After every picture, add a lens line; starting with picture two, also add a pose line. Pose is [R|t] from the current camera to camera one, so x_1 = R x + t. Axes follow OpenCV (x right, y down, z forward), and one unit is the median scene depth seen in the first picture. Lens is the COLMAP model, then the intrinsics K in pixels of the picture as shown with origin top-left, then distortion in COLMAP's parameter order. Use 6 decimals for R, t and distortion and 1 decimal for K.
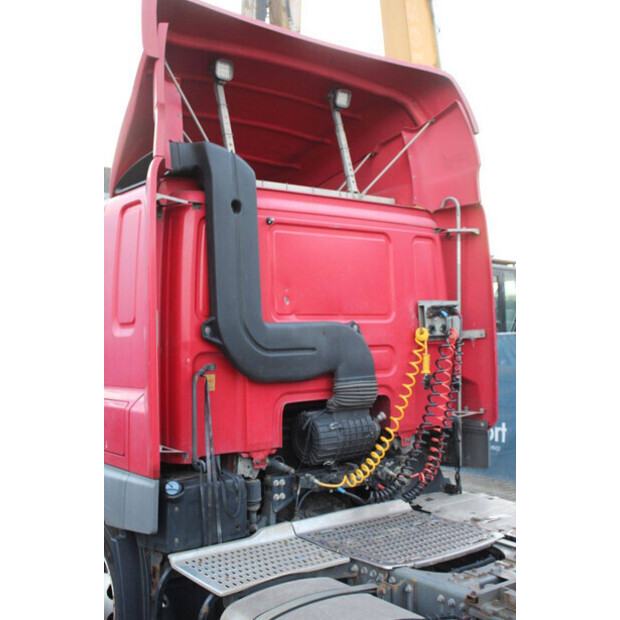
lens RADIAL K [[730.0, 0, 310.0], [0, 730.0, 310.0], [0, 0, 1]] dist [-0.012806, 0.008933]
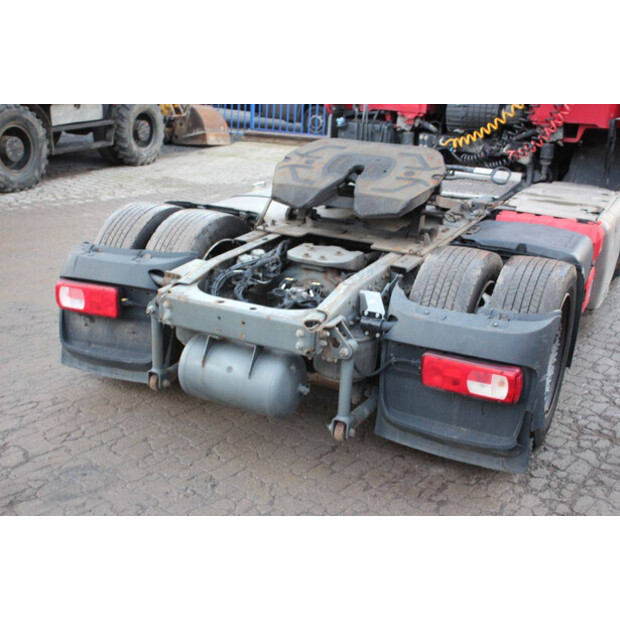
lens RADIAL K [[767.0, 0, 310.0], [0, 767.0, 310.0], [0, 0, 1]] dist [0.024433, 0.052530]
pose [[0.441658, 0.325424, -0.836085, 1.221379], [-0.014658, 0.934392, 0.355945, 0.009185], [0.897064, -0.144951, 0.417451, 0.076524]]
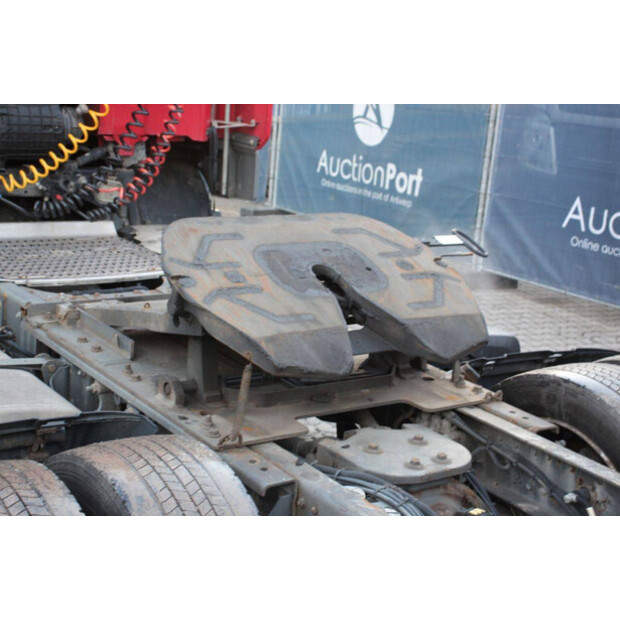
lens RADIAL K [[1071.2, 0, 310.0], [0, 1071.2, 310.0], [0, 0, 1]] dist [0.233121, 0.125866]
pose [[0.995410, 0.095221, -0.009625, 0.375432], [-0.089059, 0.958400, 0.271180, 0.020718], [0.035047, -0.269078, 0.962481, -0.121500]]
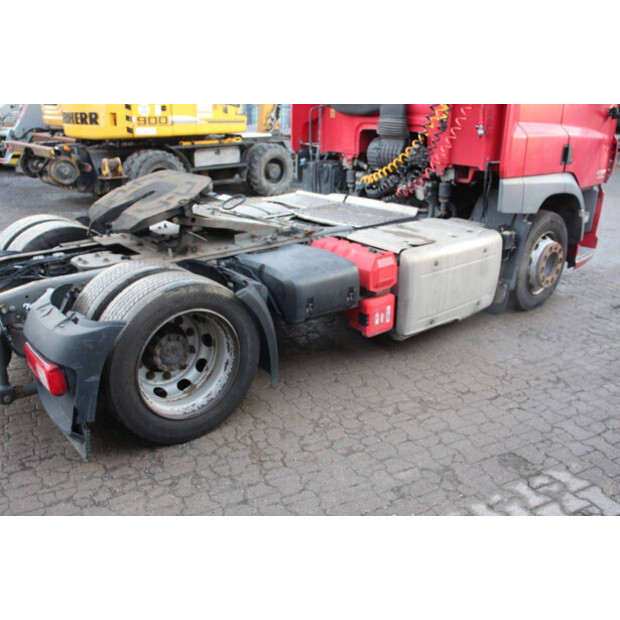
lens RADIAL K [[562.1, 0, 310.0], [0, 562.1, 310.0], [0, 0, 1]] dist [-0.086193, 0.001347]
pose [[0.056117, 0.356662, -0.932546, 1.263110], [0.019473, 0.933450, 0.358179, 0.051255], [0.998234, -0.038259, 0.045437, 0.765150]]
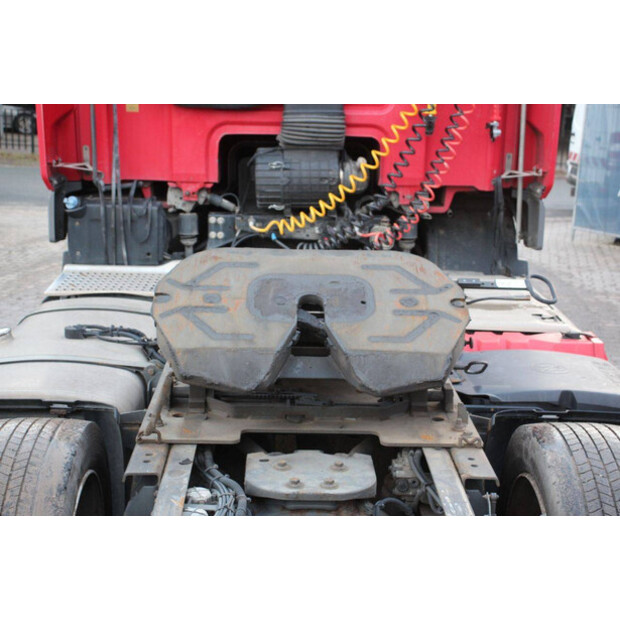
lens RADIAL K [[1071.2, 0, 310.0], [0, 1071.2, 310.0], [0, 0, 1]] dist [0.233121, 0.125866]
pose [[0.811304, 0.156734, -0.563224, 0.800259], [-0.016090, 0.969014, 0.246481, 0.007385], [0.584404, -0.190908, 0.788687, -0.031634]]
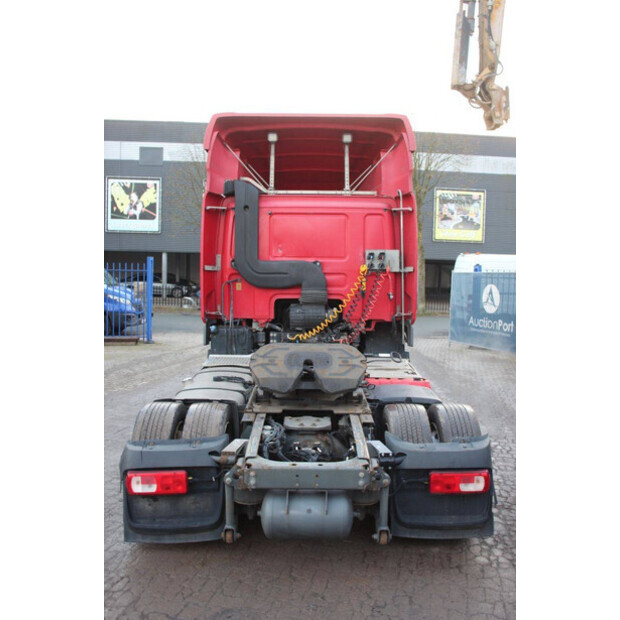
lens RADIAL K [[599.4, 0, 310.0], [0, 599.4, 310.0], [0, 0, 1]] dist [-0.083391, 0.012330]
pose [[0.797648, 0.071492, -0.598871, 1.046685], [-0.002886, 0.993391, 0.114745, -0.038798], [0.603116, -0.089798, 0.792583, -0.319433]]
